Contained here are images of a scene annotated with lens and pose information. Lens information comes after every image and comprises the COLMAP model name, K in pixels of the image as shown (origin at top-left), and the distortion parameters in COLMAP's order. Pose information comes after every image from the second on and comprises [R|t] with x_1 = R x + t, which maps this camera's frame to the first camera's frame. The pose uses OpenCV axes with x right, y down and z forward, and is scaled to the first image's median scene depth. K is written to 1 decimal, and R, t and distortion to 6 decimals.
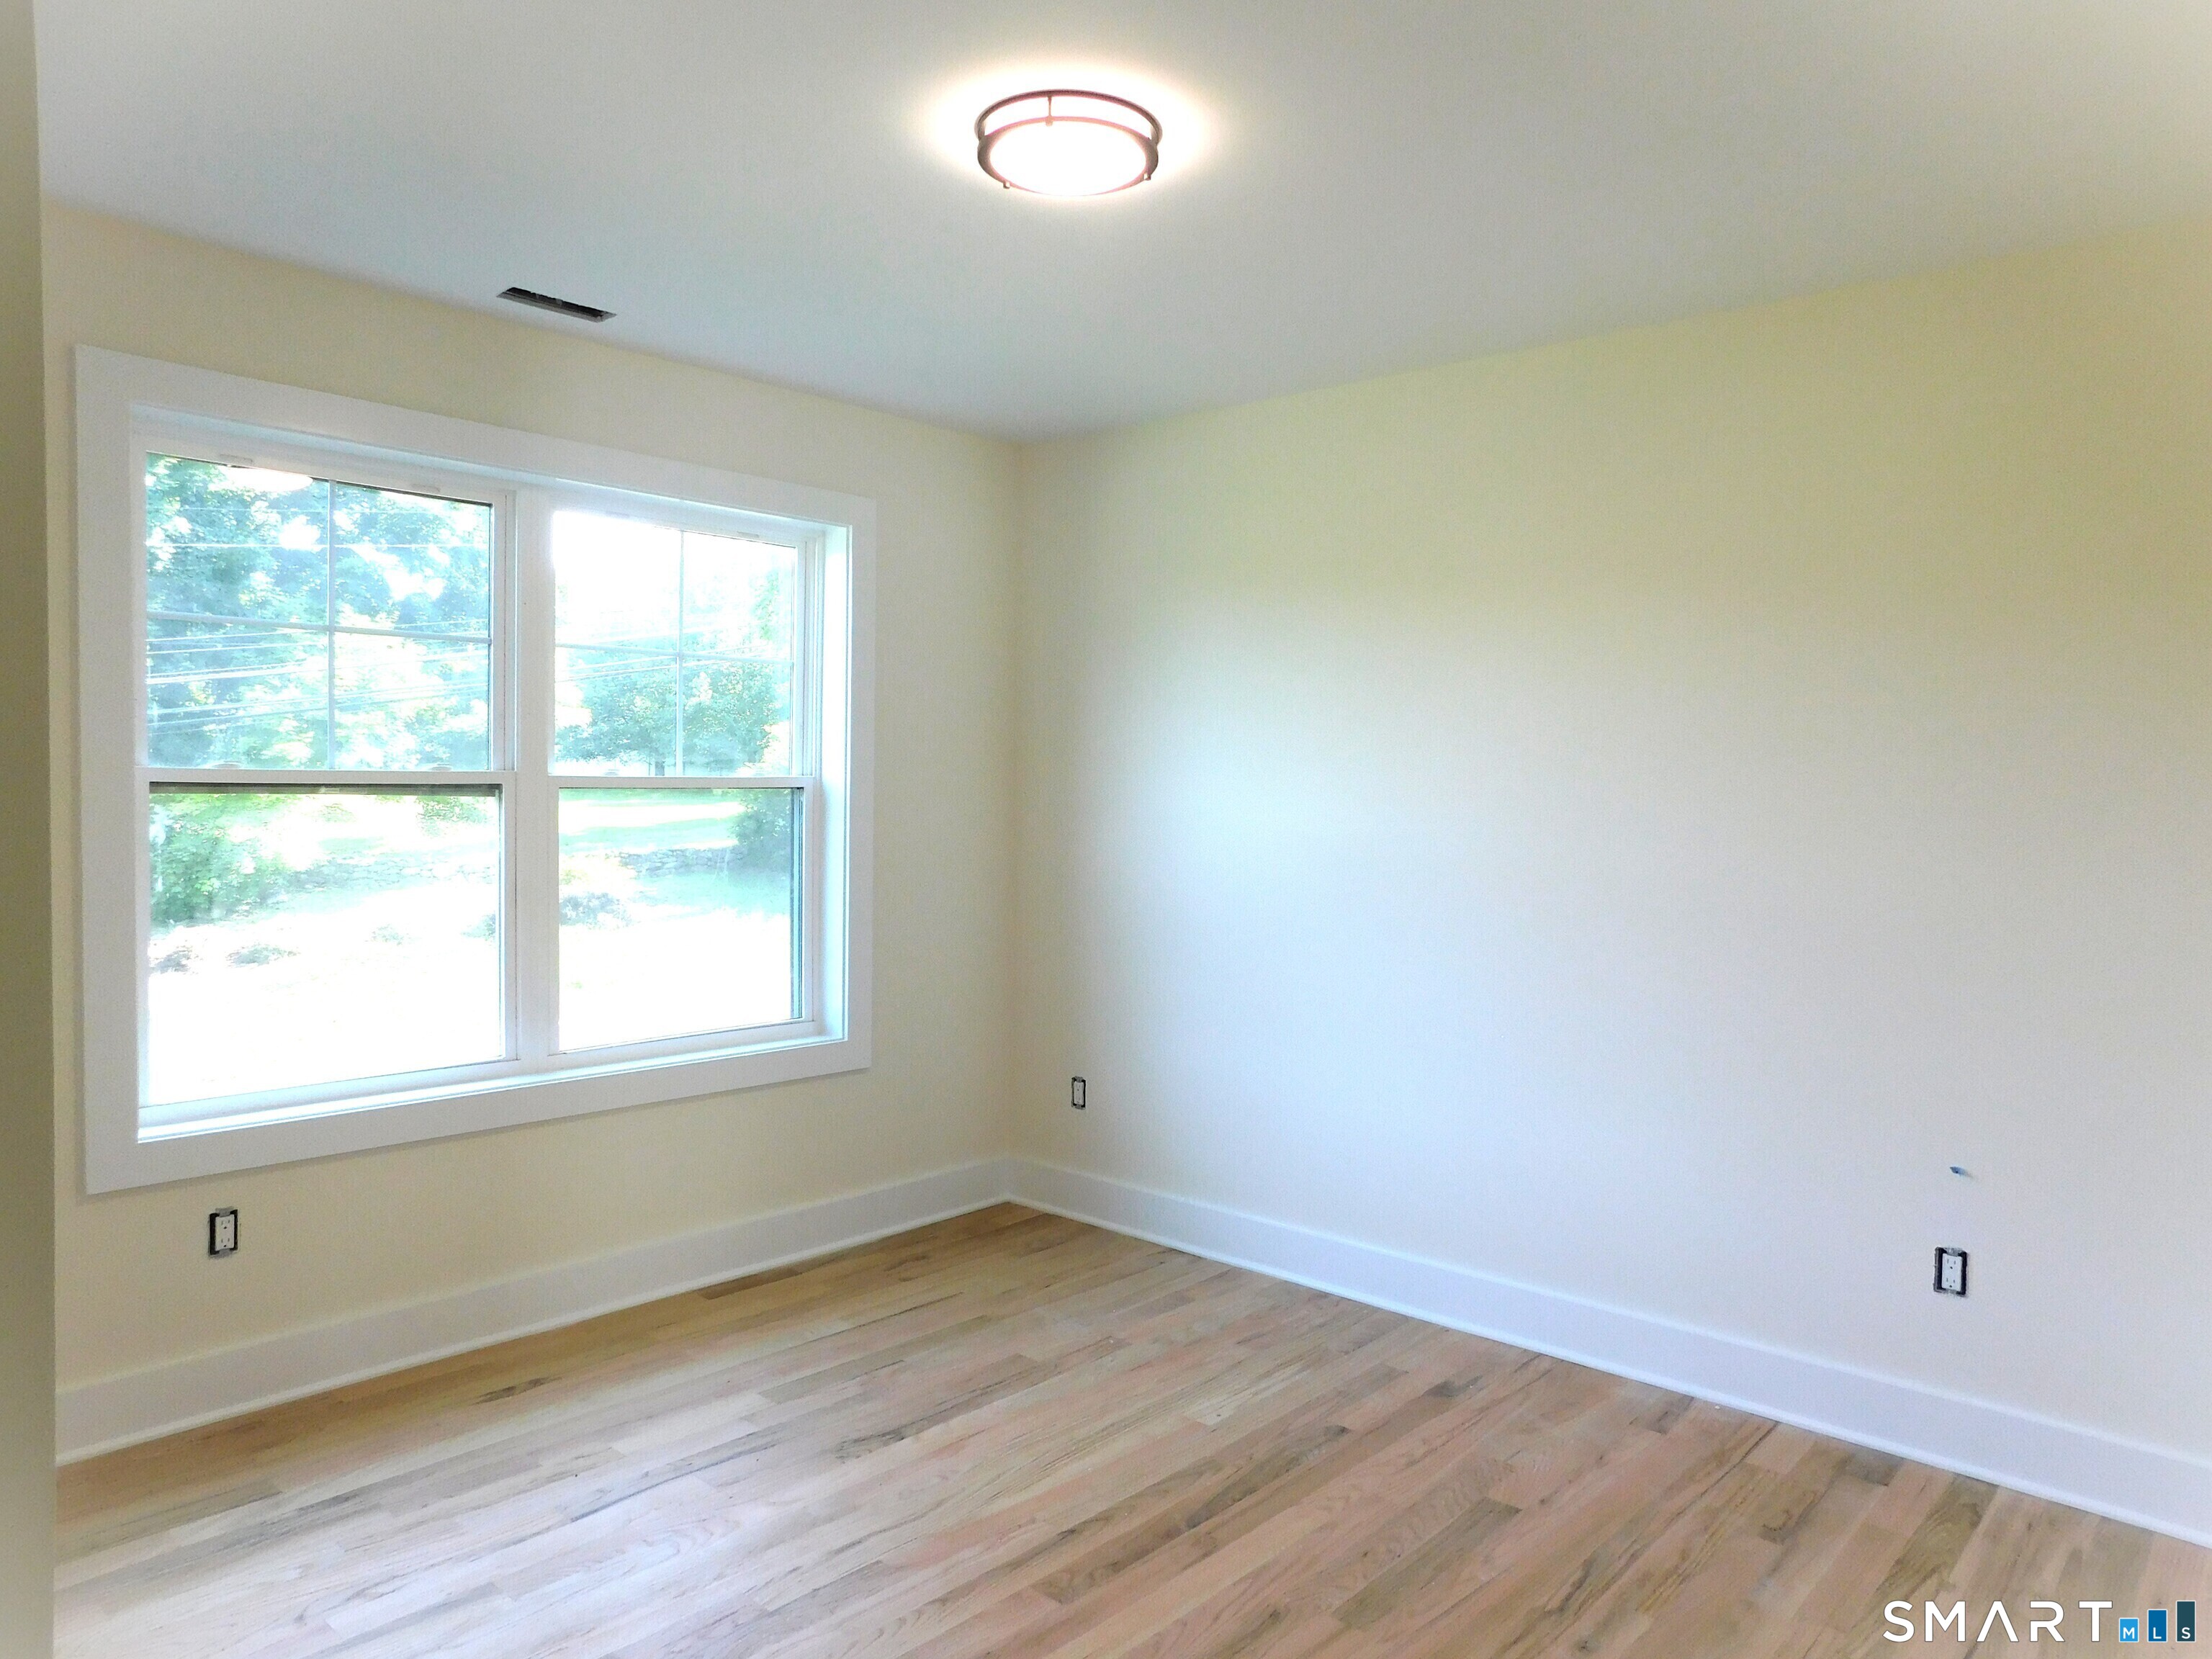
lens RADIAL K [[1464.3, 0, 1115.3], [0, 1464.3, 829.1], [0, 0, 1]] dist [-0.069907, 0.056935]
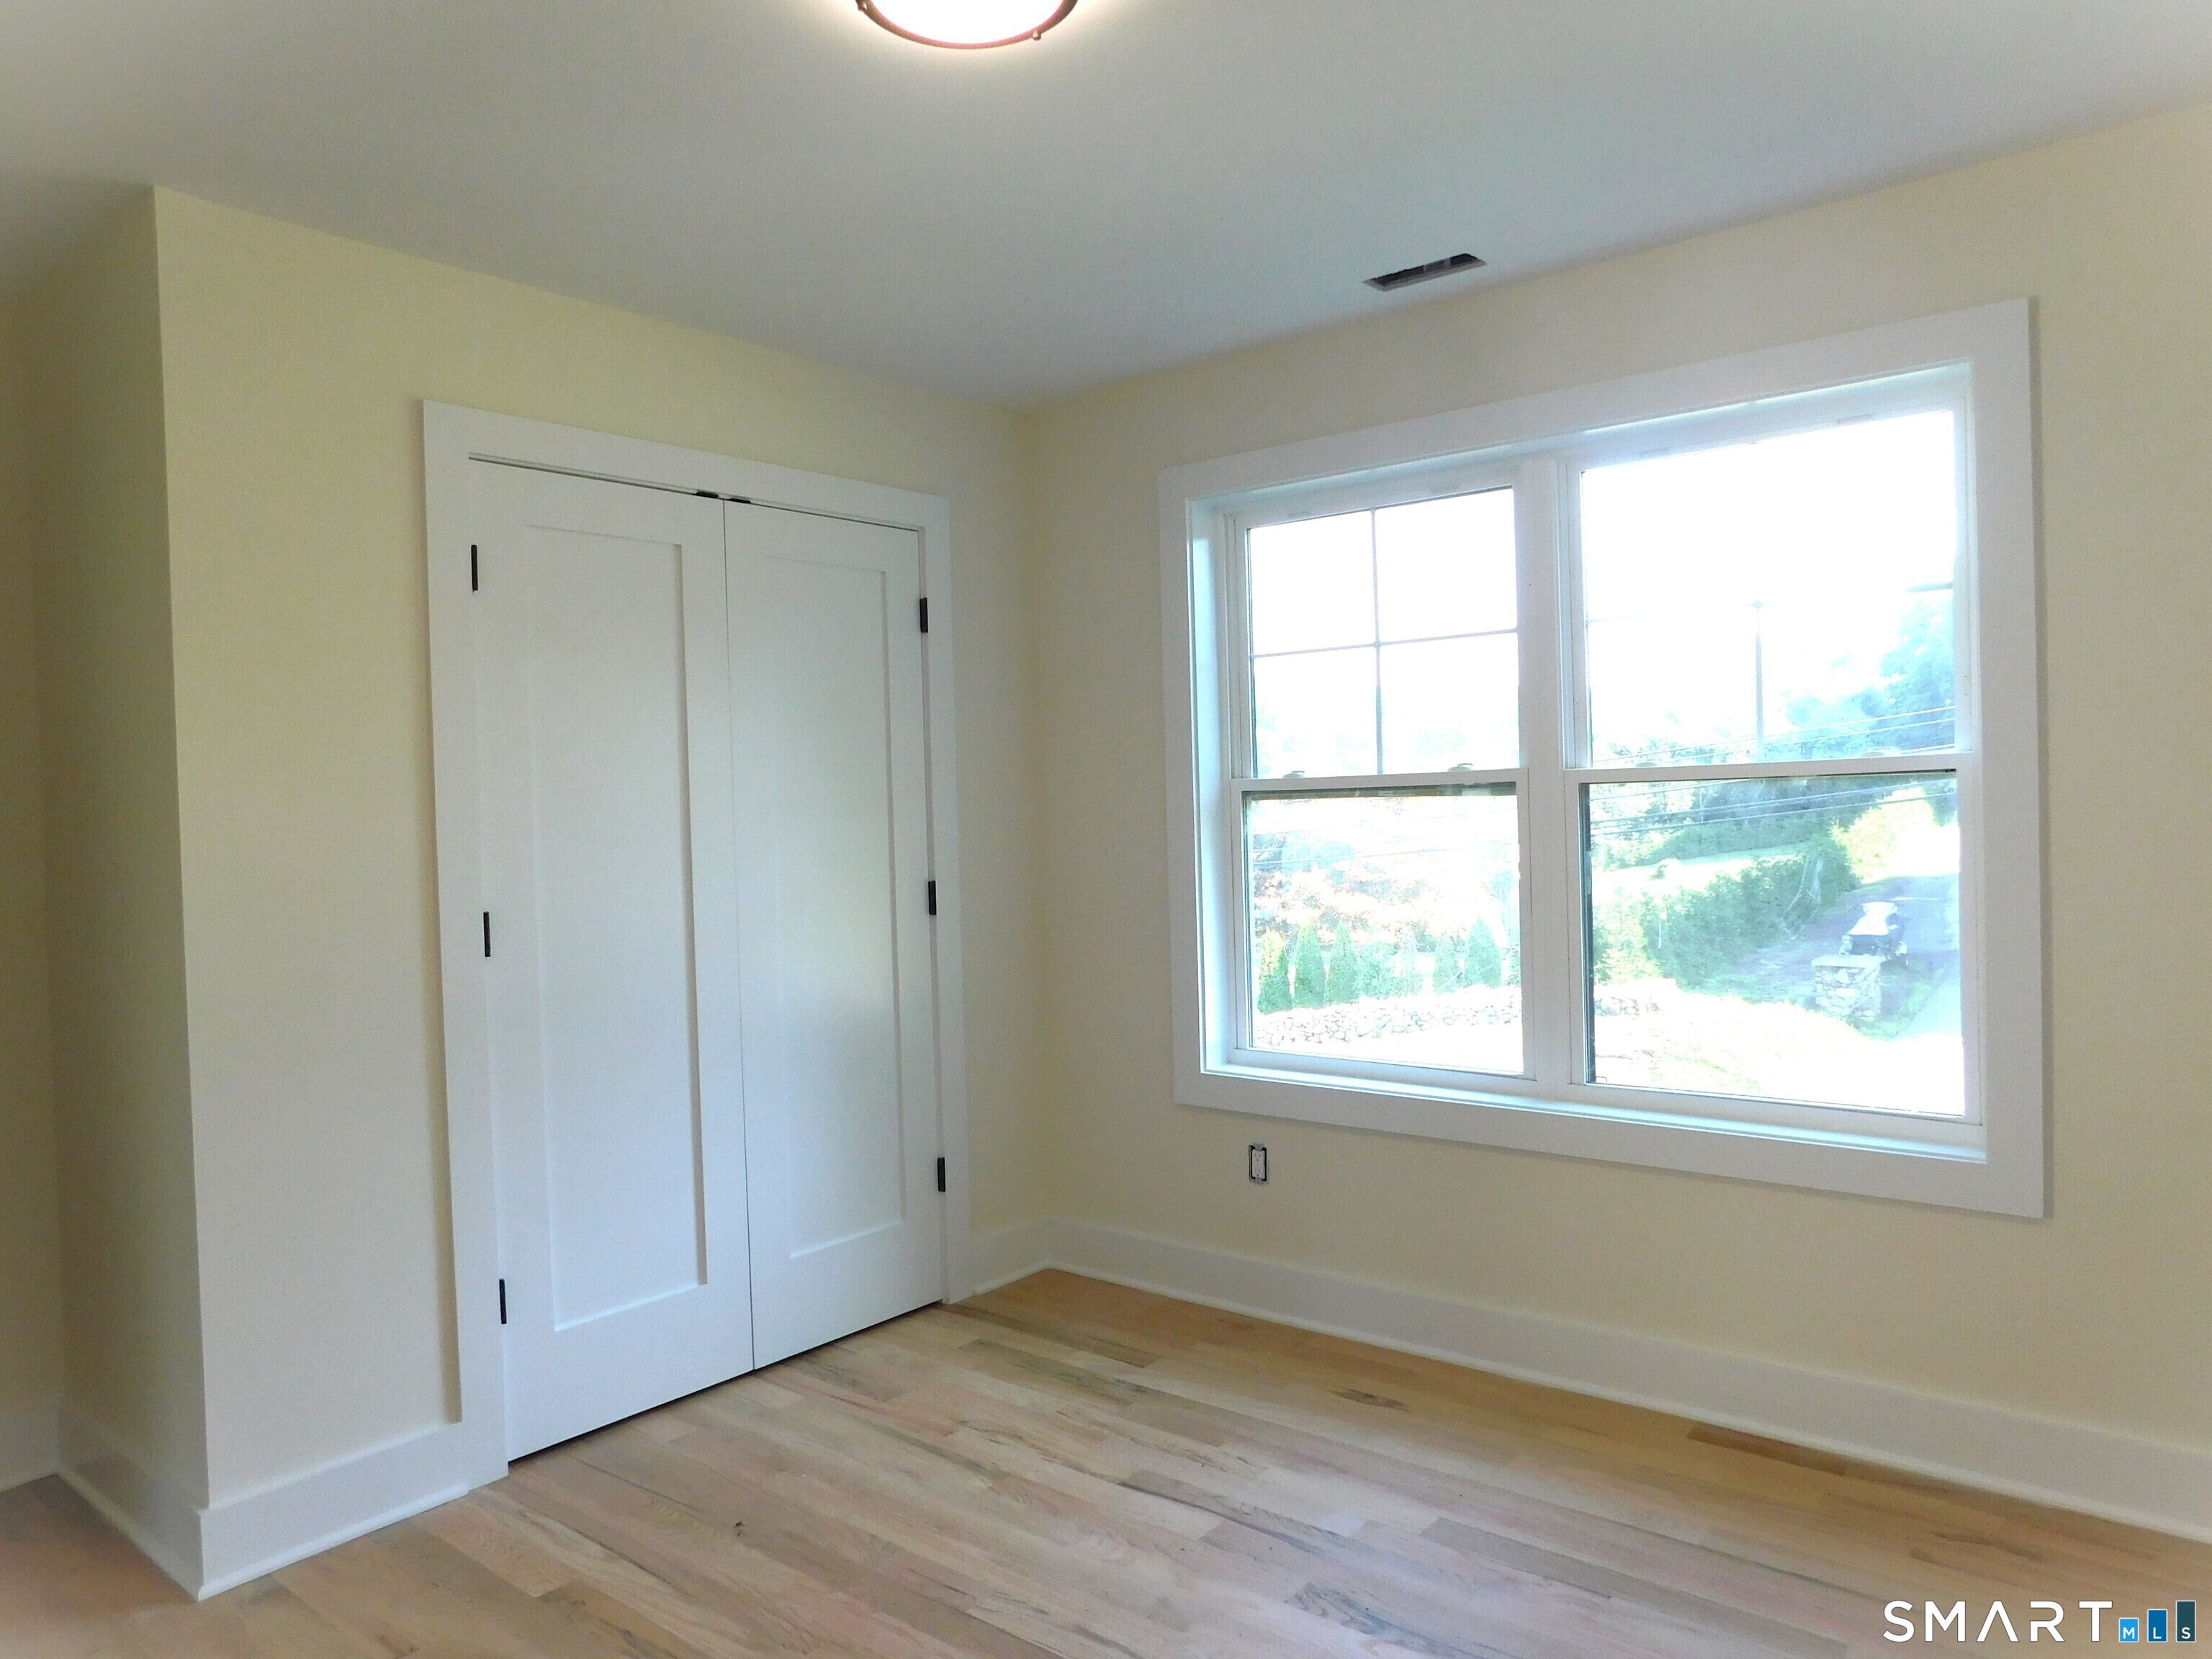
lens RADIAL K [[1464.3, 0, 1115.3], [0, 1464.3, 829.1], [0, 0, 1]] dist [-0.069907, 0.056935]
pose [[0.019917, -0.005394, -0.999787, 0.560089], [0.006504, 0.999965, -0.005265, 0.003714], [0.999780, -0.006397, 0.019952, 0.793418]]
